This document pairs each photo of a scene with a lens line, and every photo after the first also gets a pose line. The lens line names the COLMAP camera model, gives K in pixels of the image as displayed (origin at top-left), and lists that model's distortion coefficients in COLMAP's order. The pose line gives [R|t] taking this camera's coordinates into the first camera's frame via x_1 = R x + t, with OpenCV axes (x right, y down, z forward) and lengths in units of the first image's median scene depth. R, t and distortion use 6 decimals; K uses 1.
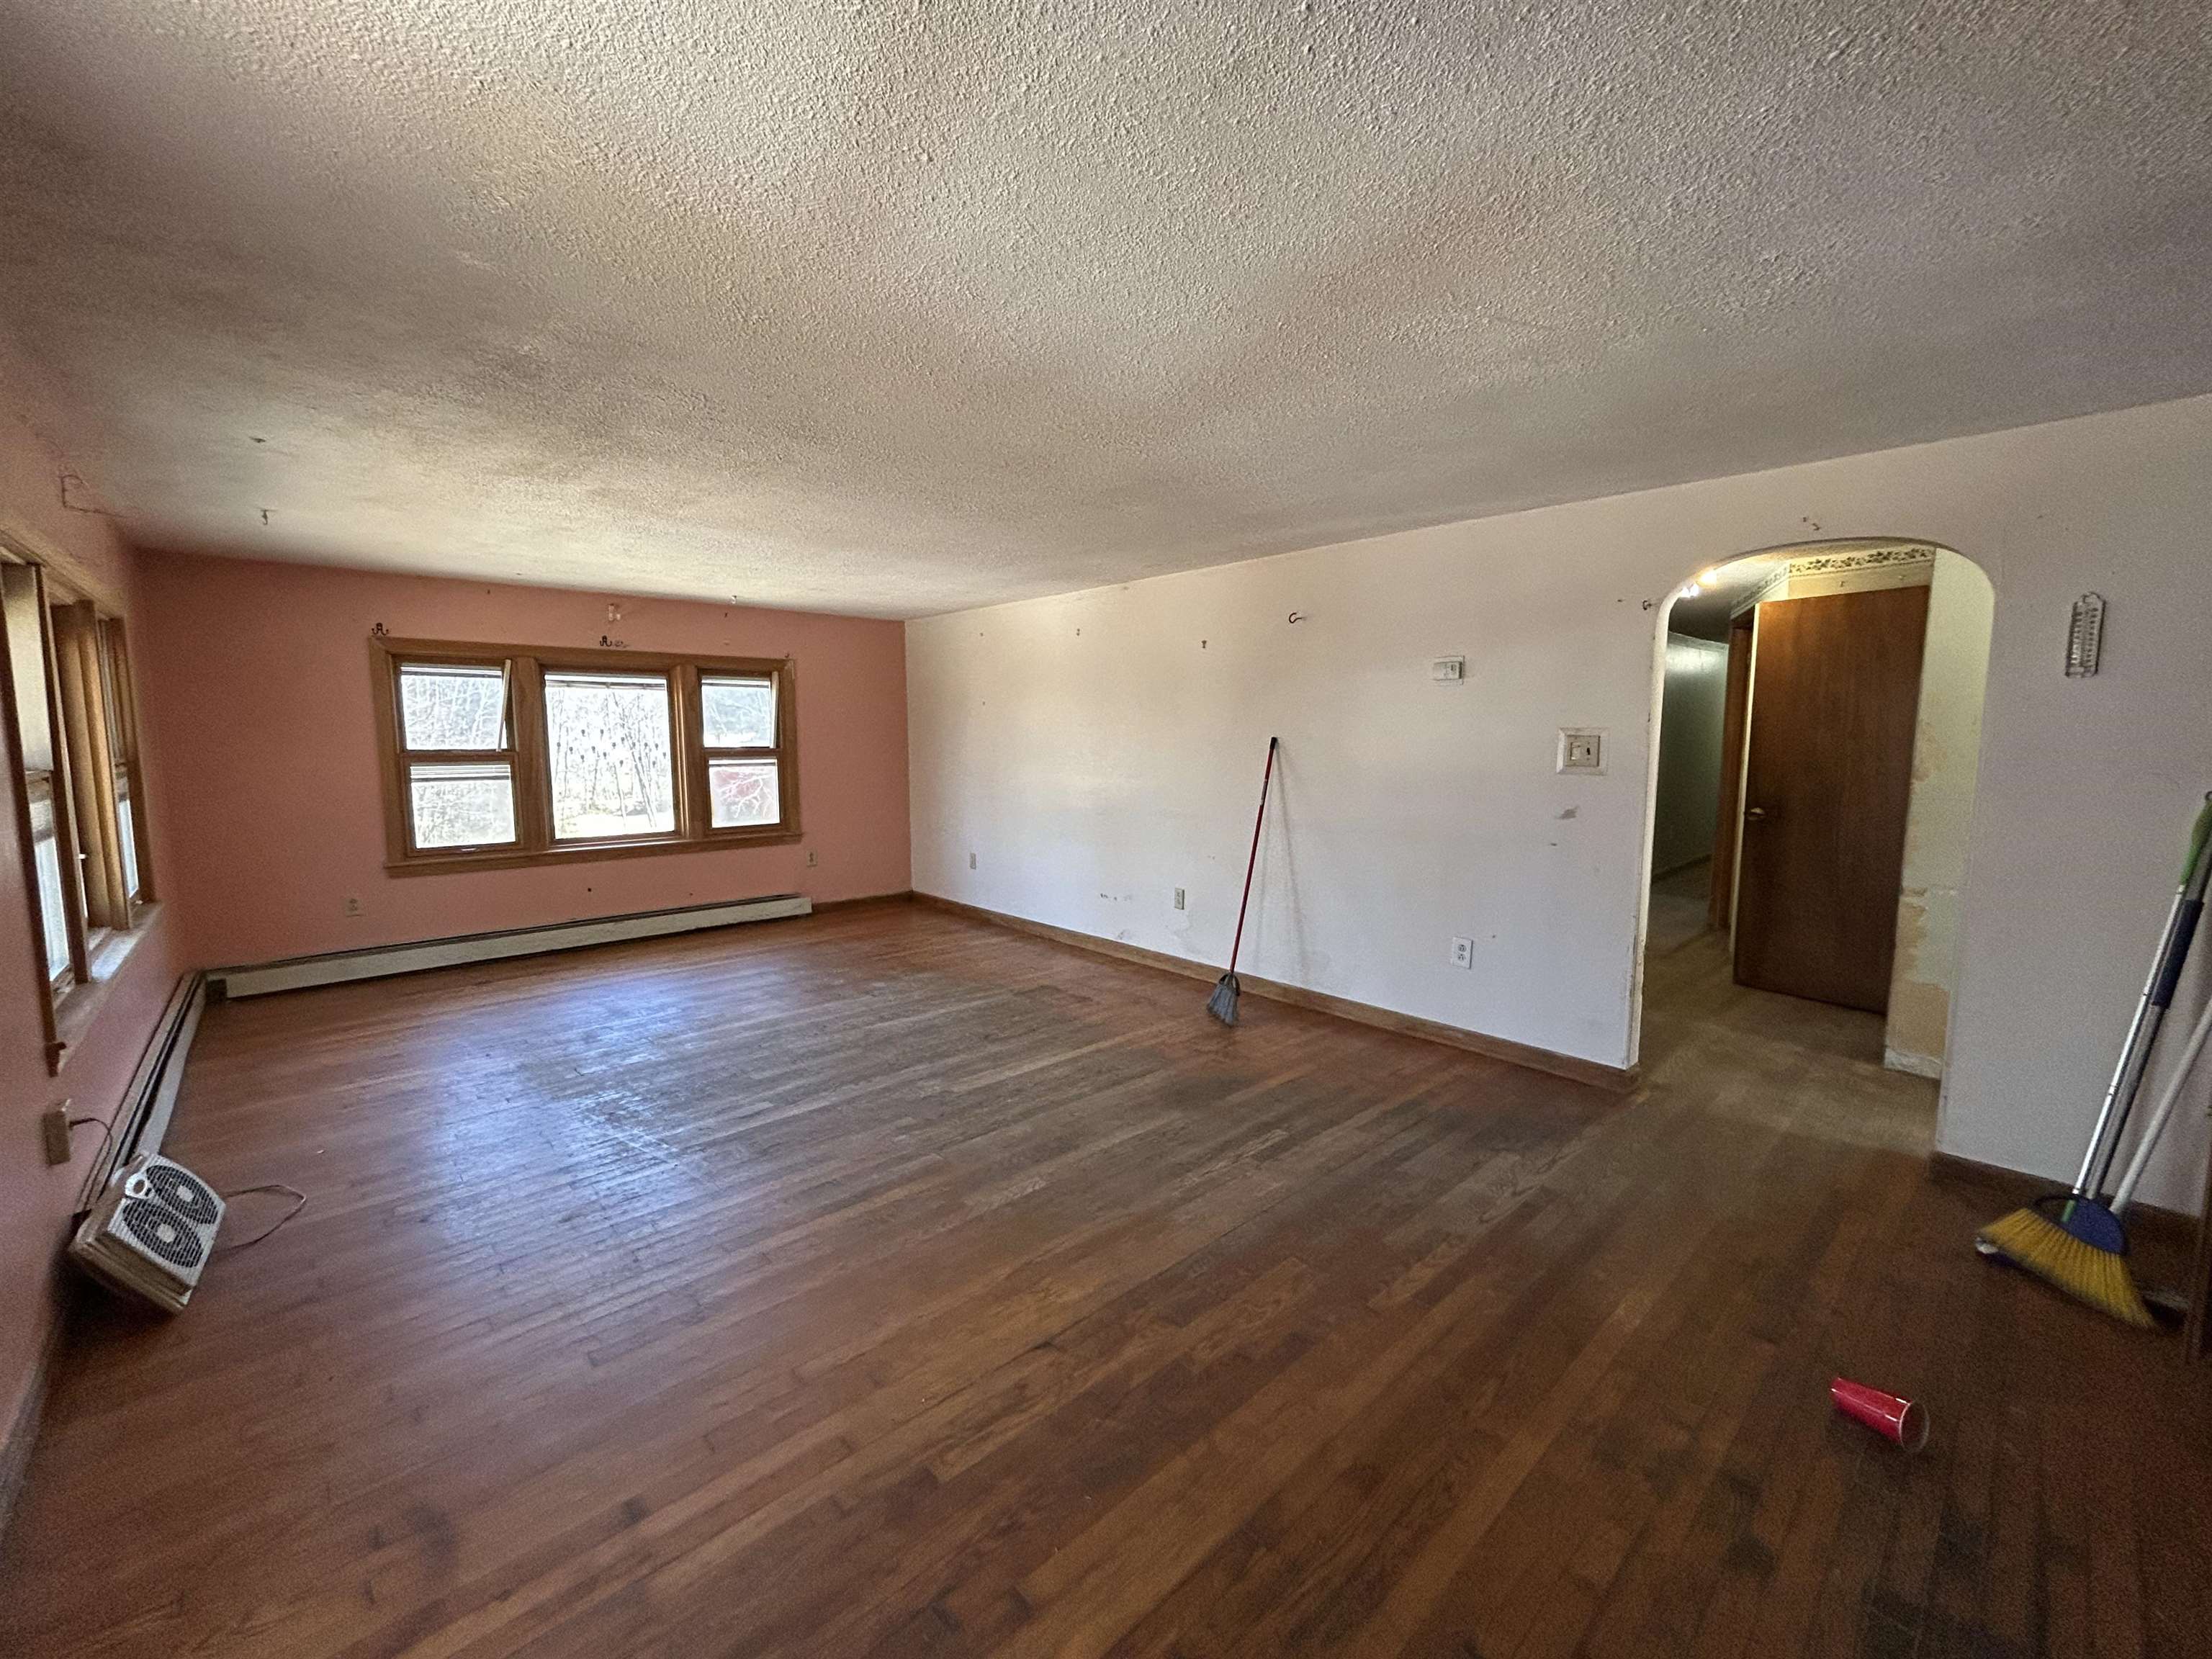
lens RADIAL K [[891.6, 0, 1104.6], [0, 891.6, 829.2], [0, 0, 1]] dist [-0.004561, 0.000365]
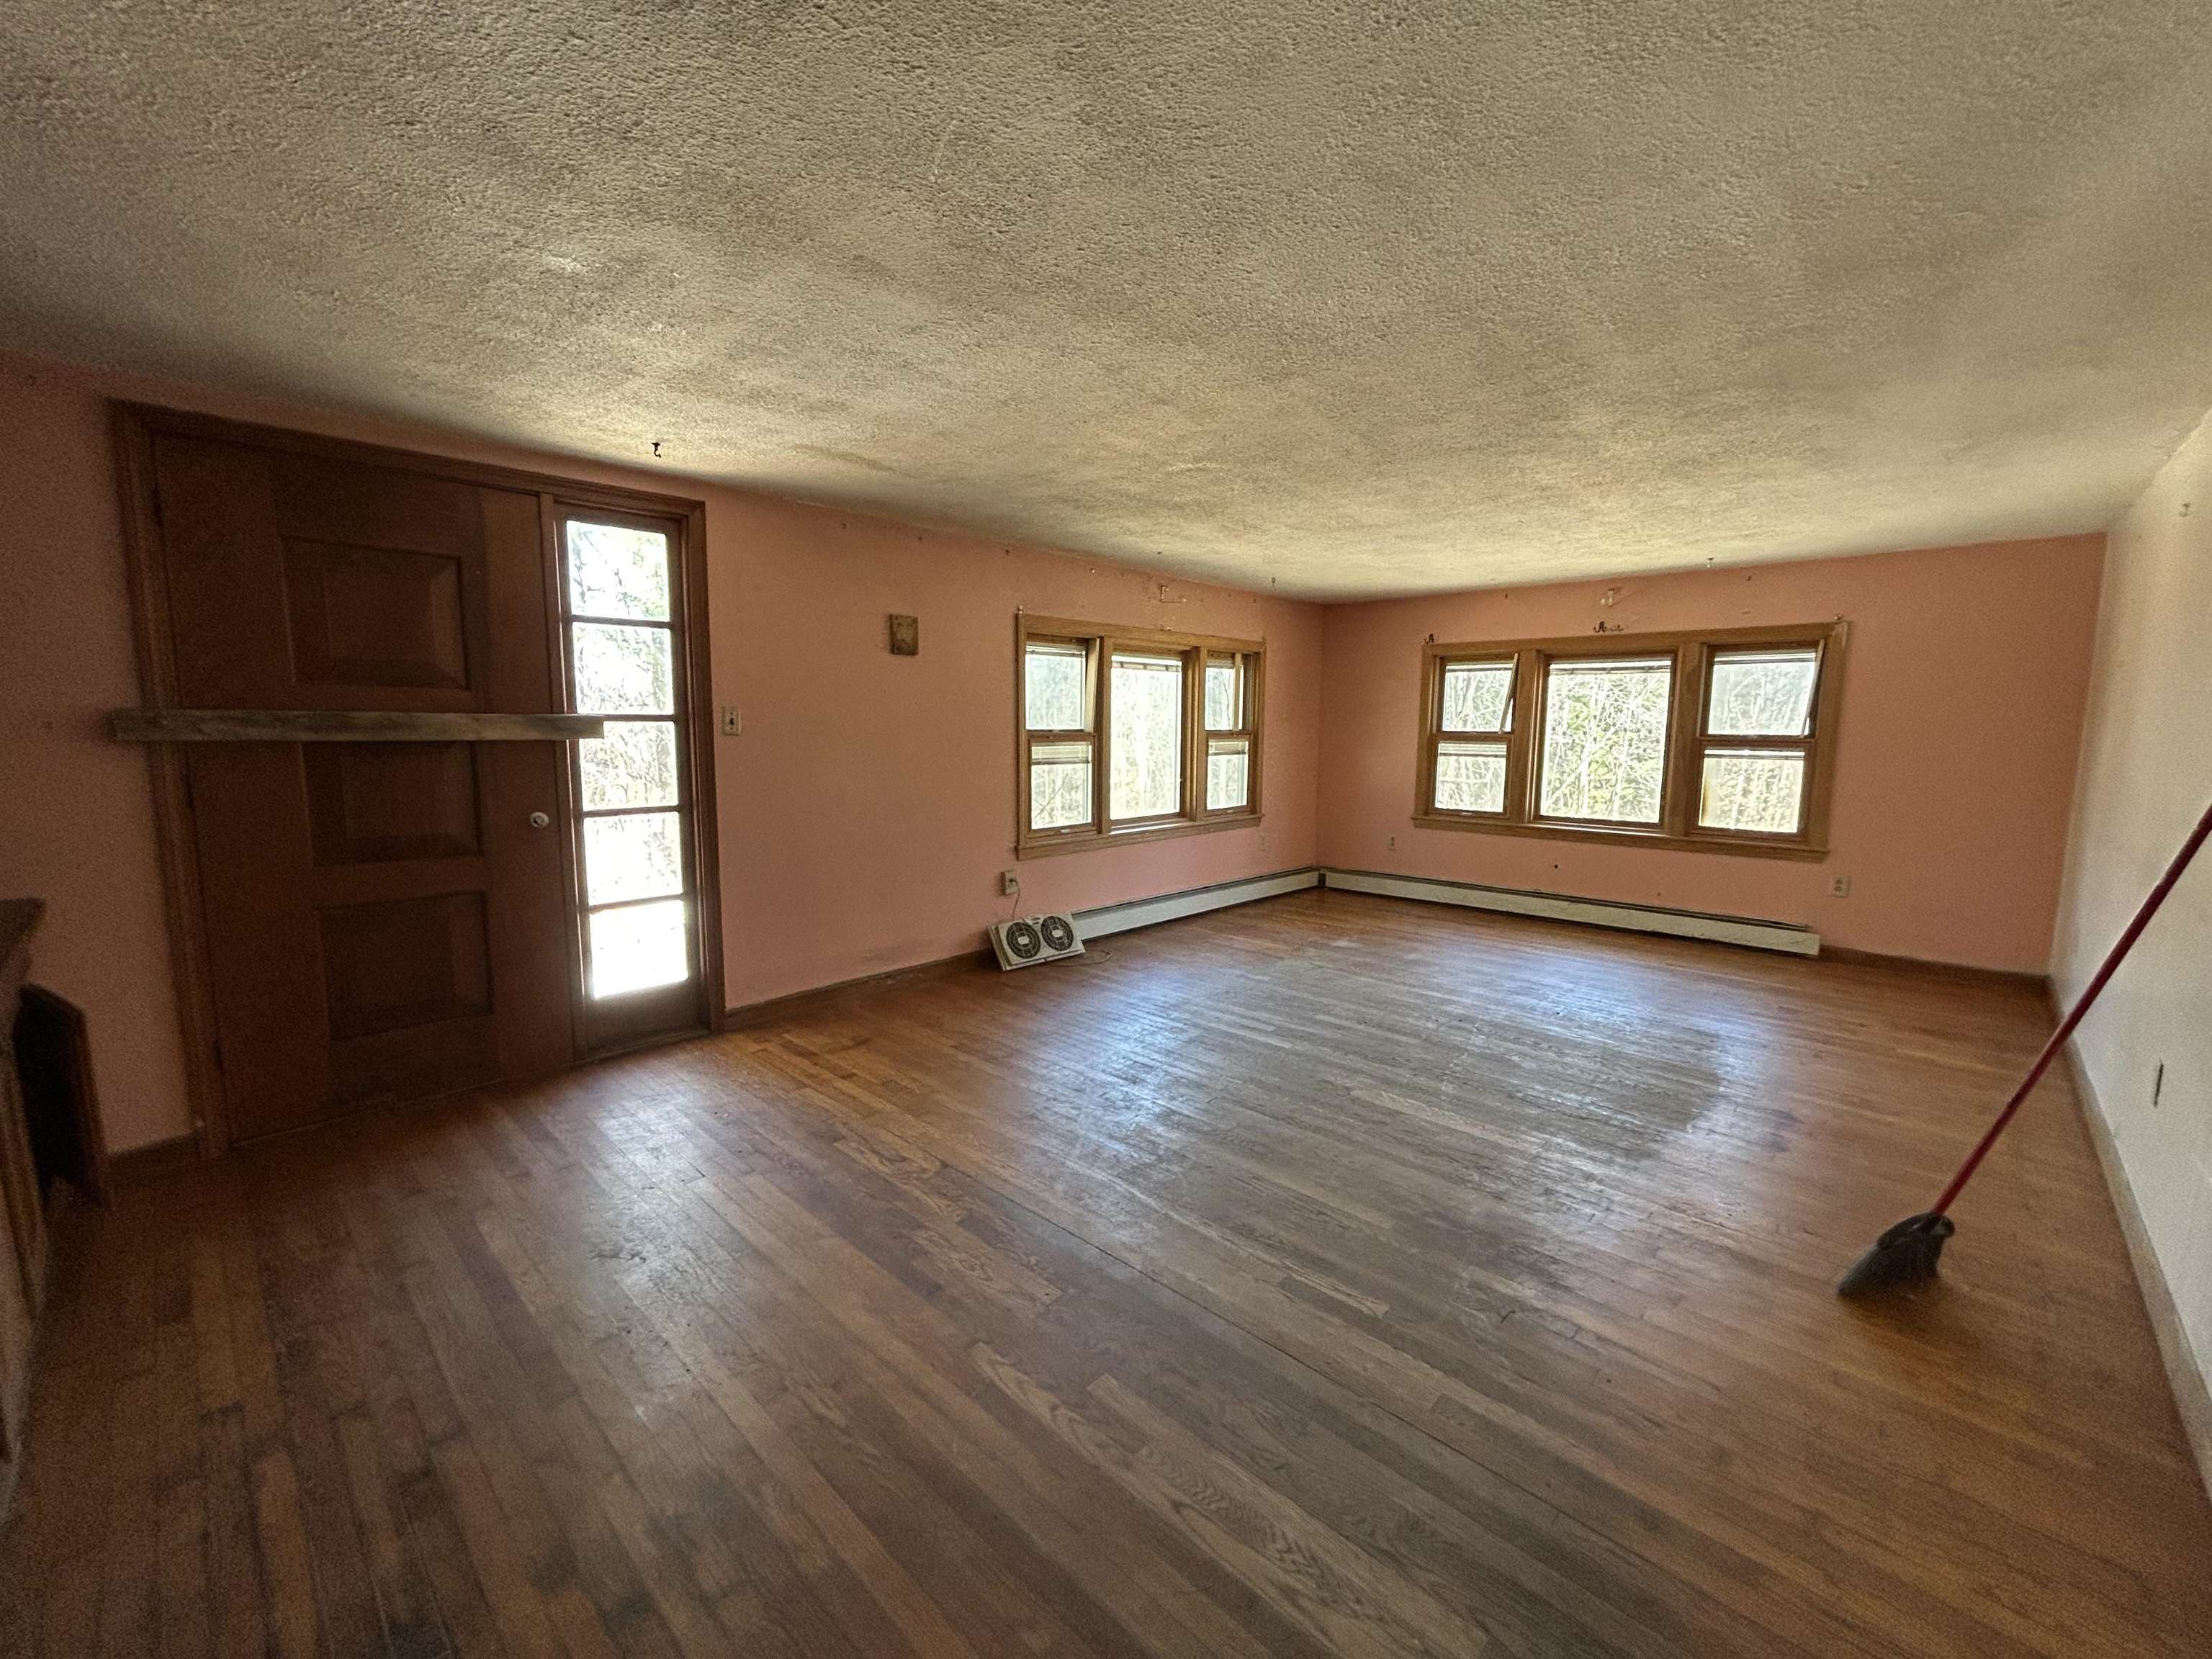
lens RADIAL K [[891.6, 0, 1104.6], [0, 891.6, 829.2], [0, 0, 1]] dist [-0.004561, 0.000365]
pose [[0.070821, 0.123096, -0.989864, 0.511736], [-0.113791, 0.986875, 0.114583, -0.043068], [0.990977, 0.104523, 0.083899, 0.450031]]
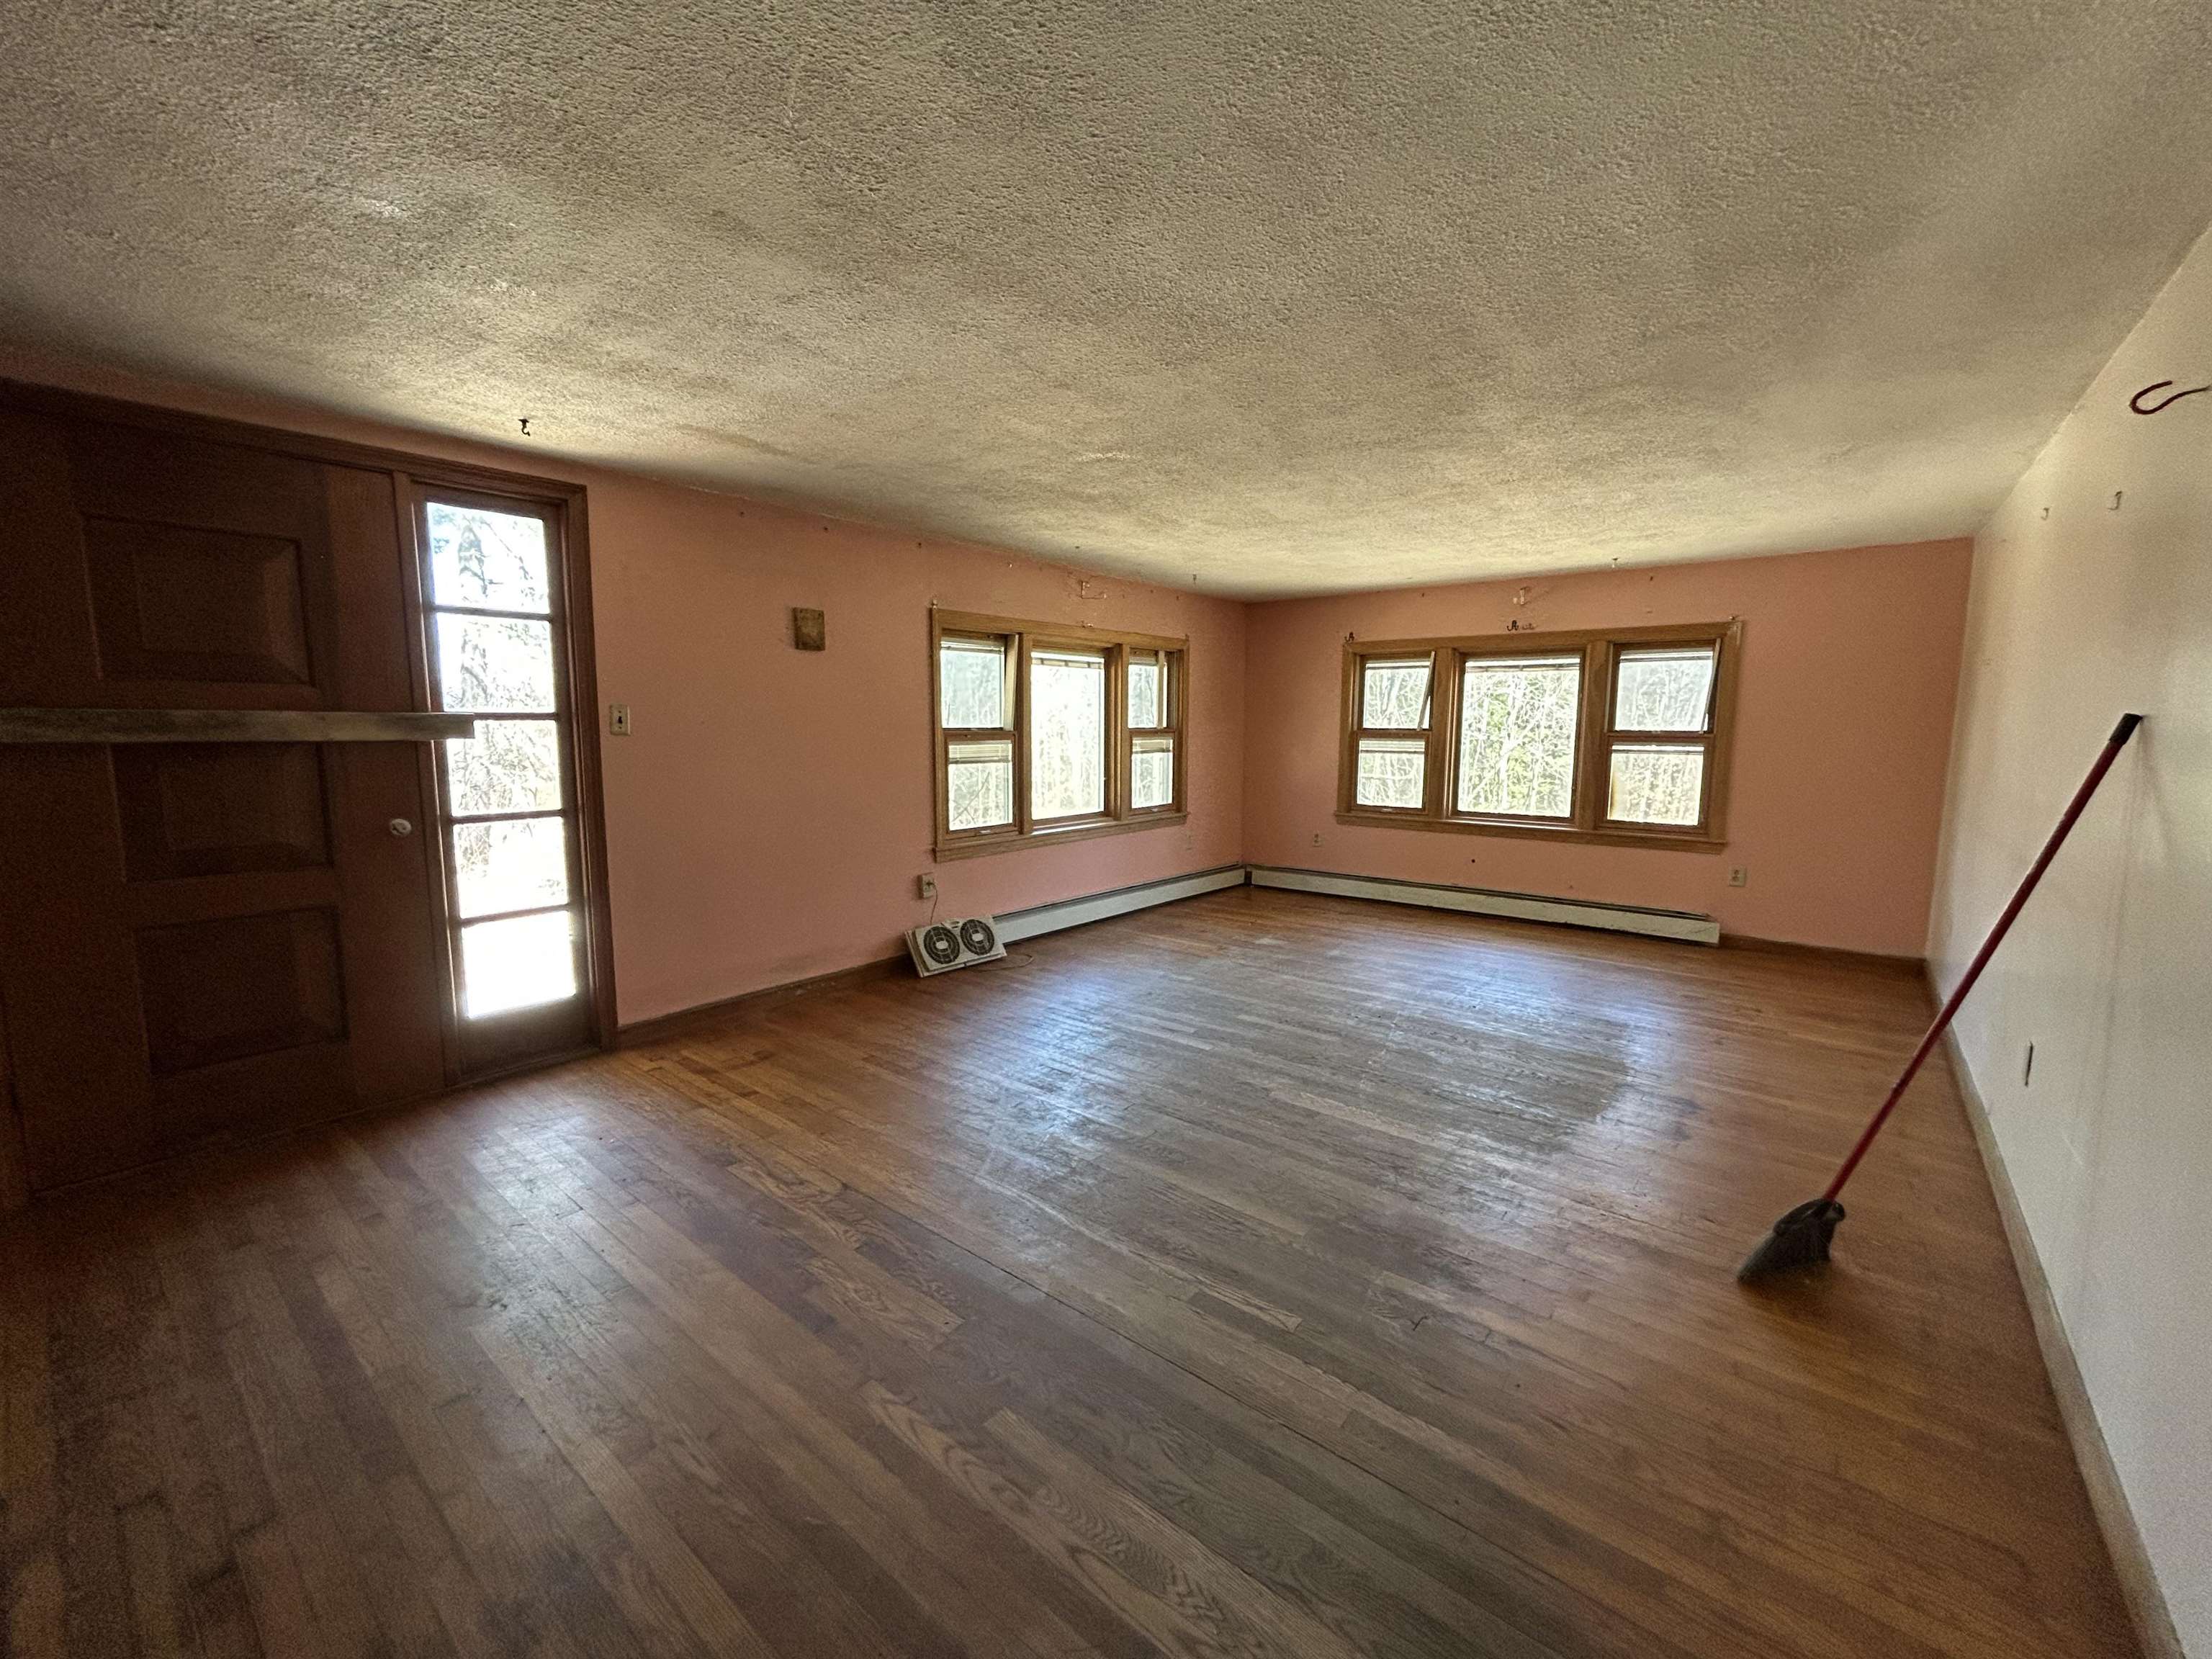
lens RADIAL K [[891.2, 0, 1106.0], [0, 891.2, 829.5], [0, 0, 1]] dist [-0.003423, -0.000550]
pose [[0.144443, 0.123392, -0.981790, 0.493205], [-0.110656, 0.987985, 0.107891, -0.043875], [0.983306, 0.093057, 0.156361, 0.469410]]
